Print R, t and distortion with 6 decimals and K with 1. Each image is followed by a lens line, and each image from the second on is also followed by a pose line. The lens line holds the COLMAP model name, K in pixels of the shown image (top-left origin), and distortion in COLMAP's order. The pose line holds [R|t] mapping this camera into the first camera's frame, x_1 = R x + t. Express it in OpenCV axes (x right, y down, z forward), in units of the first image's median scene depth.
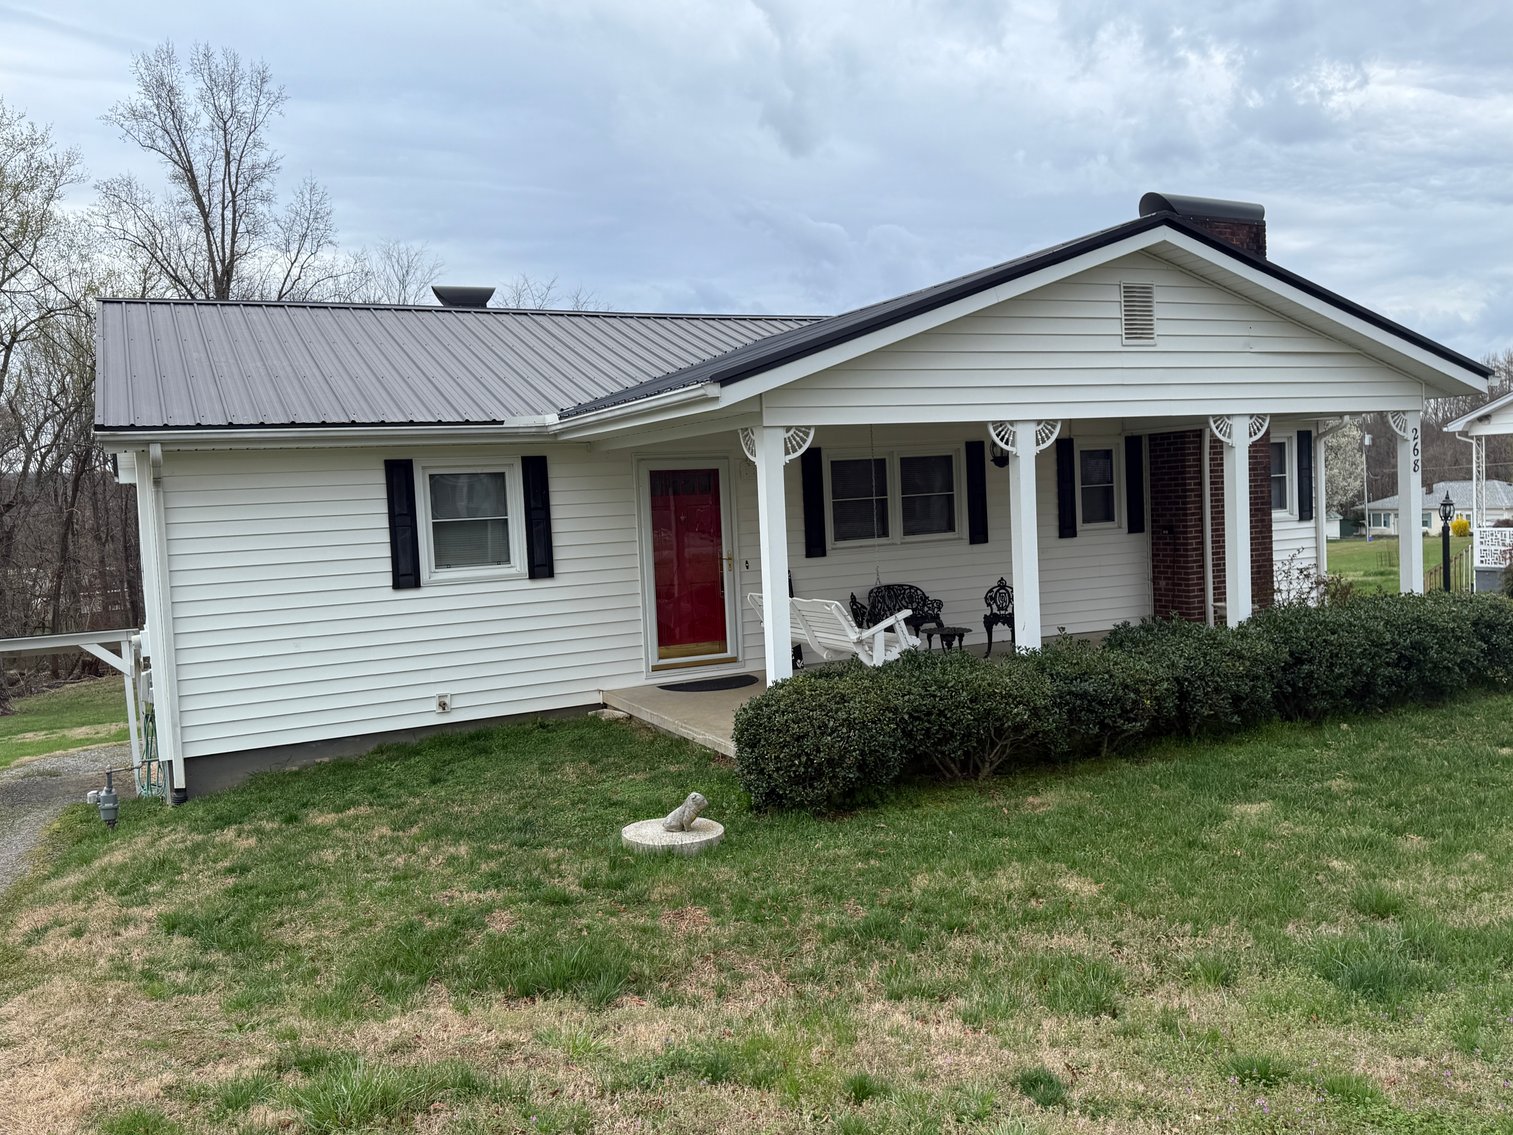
lens RADIAL K [[1230.7, 0, 756.5], [0, 1230.7, 567.5], [0, 0, 1]] dist [0.151753, -0.269314]
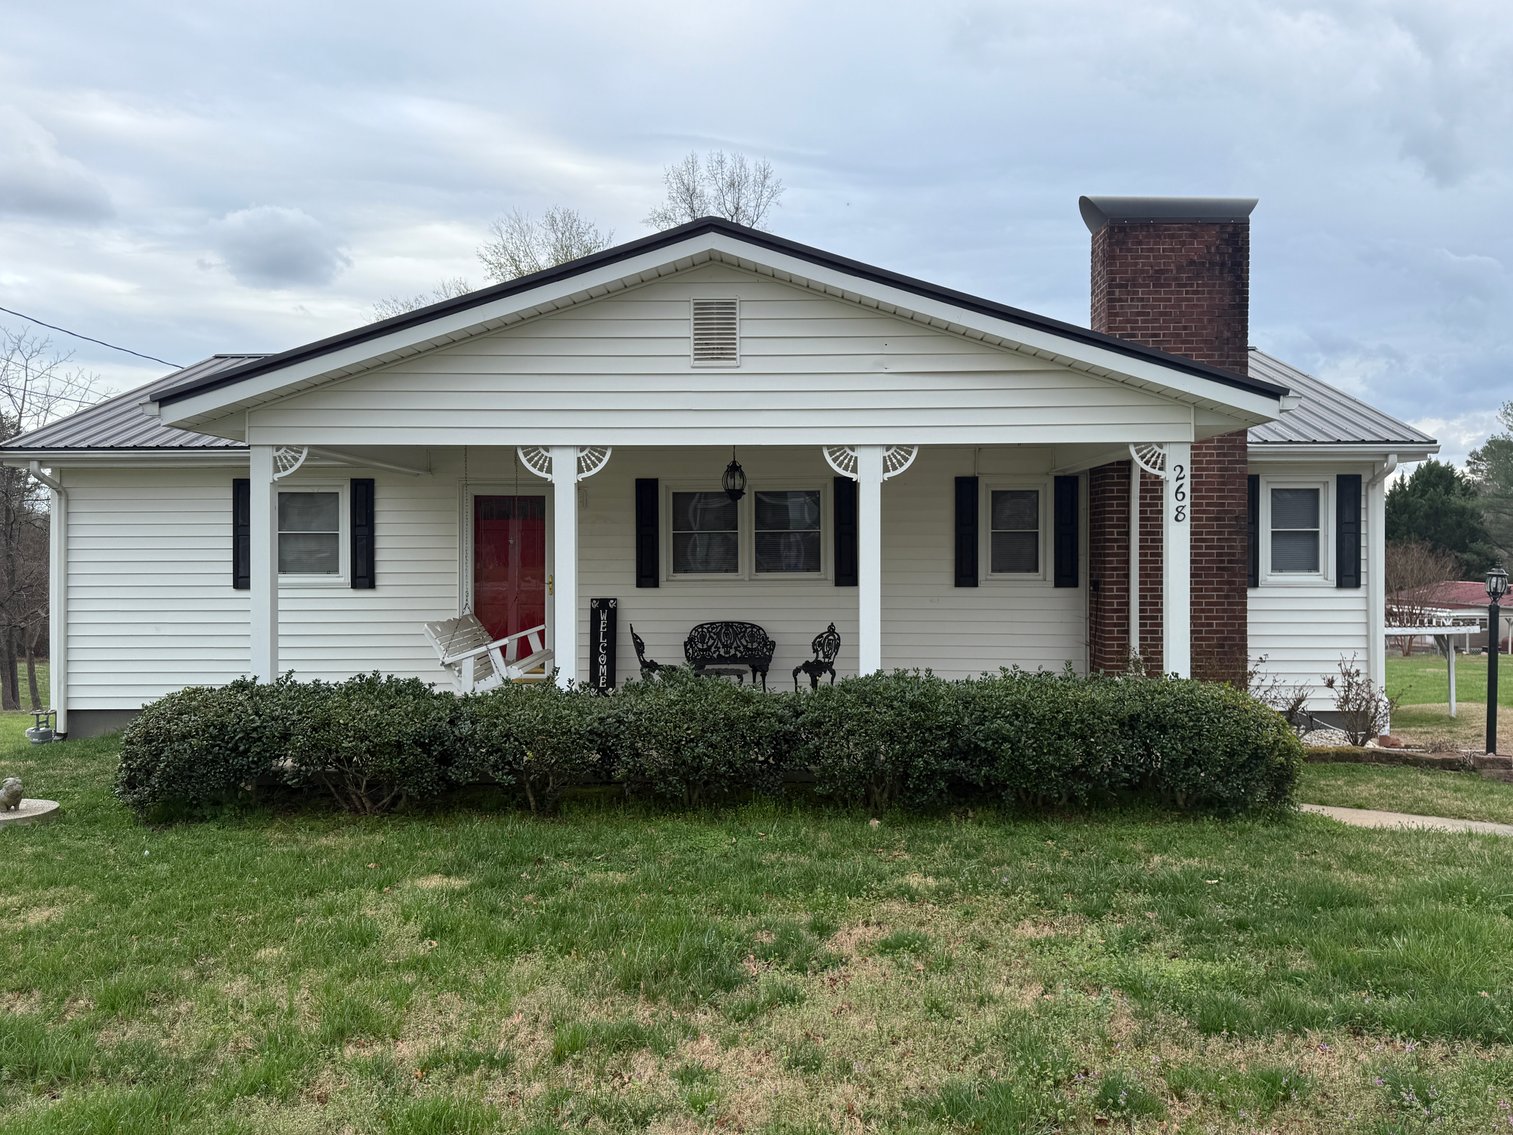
lens RADIAL K [[1139.9, 0, 756.5], [0, 1139.9, 567.5], [0, 0, 1]] dist [0.062004, 0.006091]
pose [[0.882509, 0.054139, -0.467168, 0.619846], [-0.068302, 0.997574, -0.013420, -0.020386], [0.465309, 0.043752, 0.884066, 0.246691]]
